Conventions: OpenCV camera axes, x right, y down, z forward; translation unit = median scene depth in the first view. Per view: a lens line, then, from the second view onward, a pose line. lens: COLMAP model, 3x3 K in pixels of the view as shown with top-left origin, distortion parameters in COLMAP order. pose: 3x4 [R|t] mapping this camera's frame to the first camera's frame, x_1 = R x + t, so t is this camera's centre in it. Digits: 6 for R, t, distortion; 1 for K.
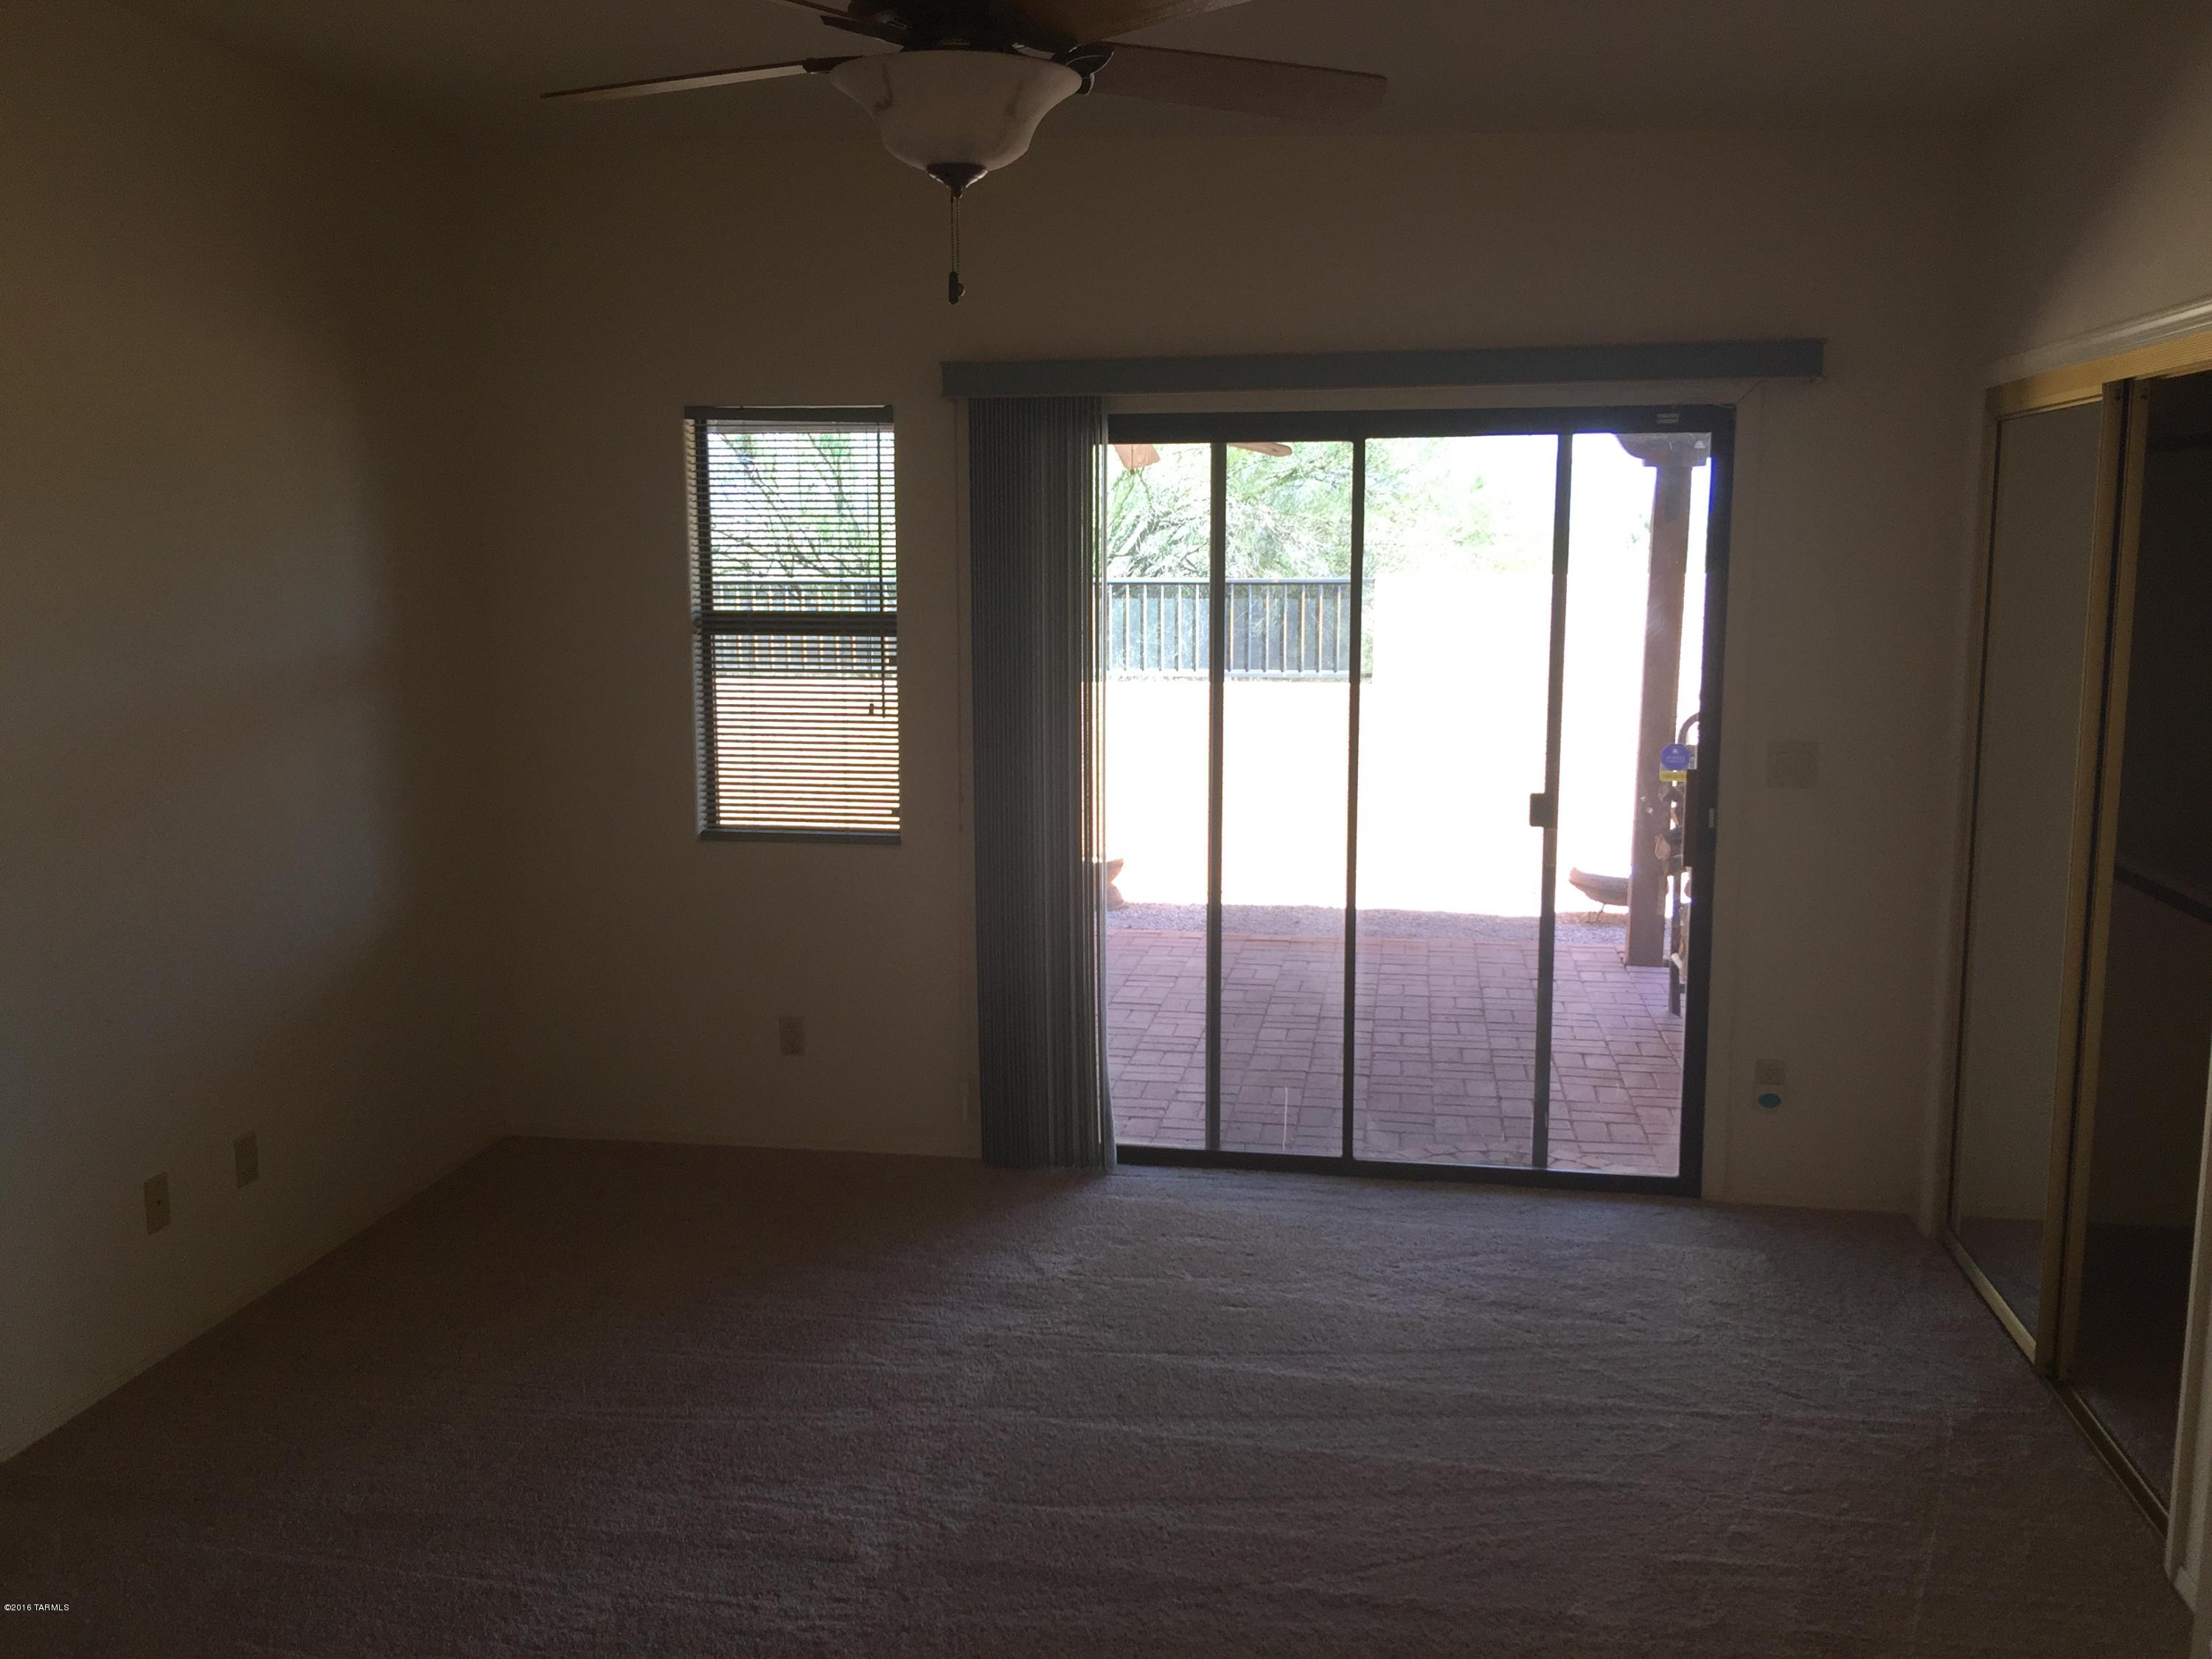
lens RADIAL K [[1877.3, 0, 1100.6], [0, 1877.3, 847.9], [0, 0, 1]] dist [0.093493, -0.145327]
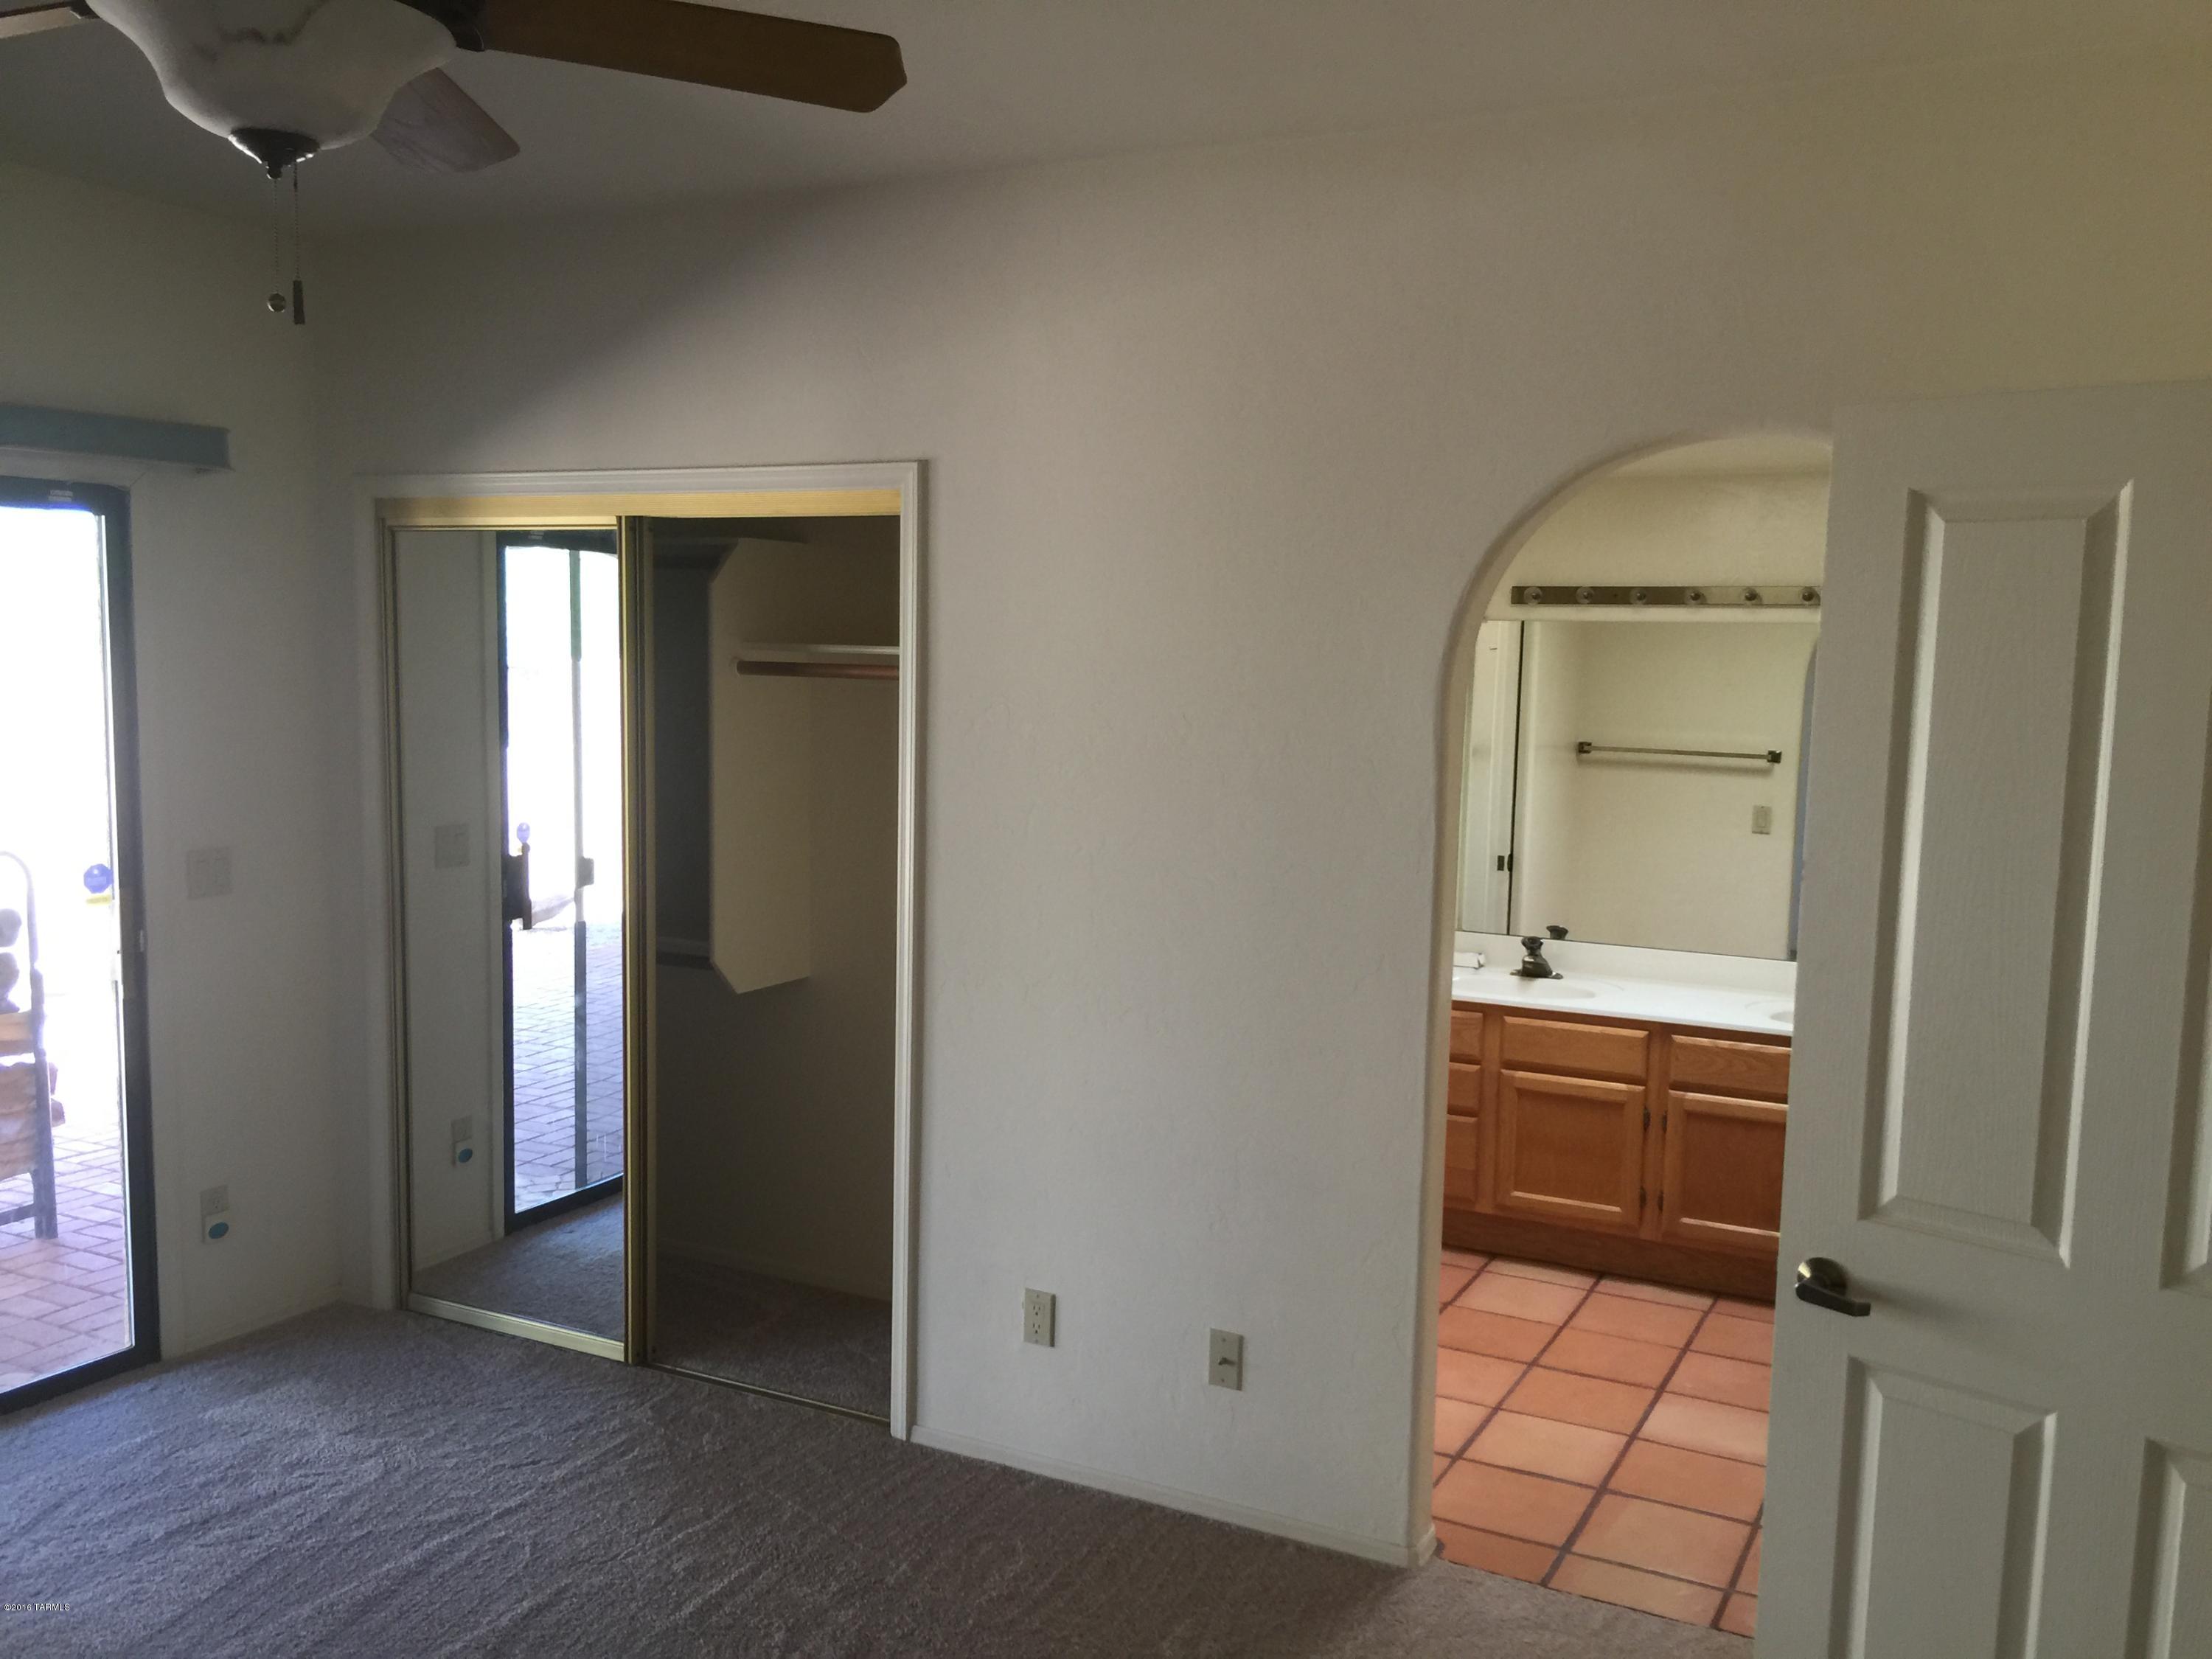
lens RADIAL K [[1892.9, 0, 1106.1], [0, 1892.9, 879.7], [0, 0, 1]] dist [0.004952, 0.002468]
pose [[0.295705, -0.107532, 0.949208, -0.439689], [0.131144, 0.988806, 0.071163, -0.053781], [-0.946235, 0.103439, 0.306497, 0.315835]]
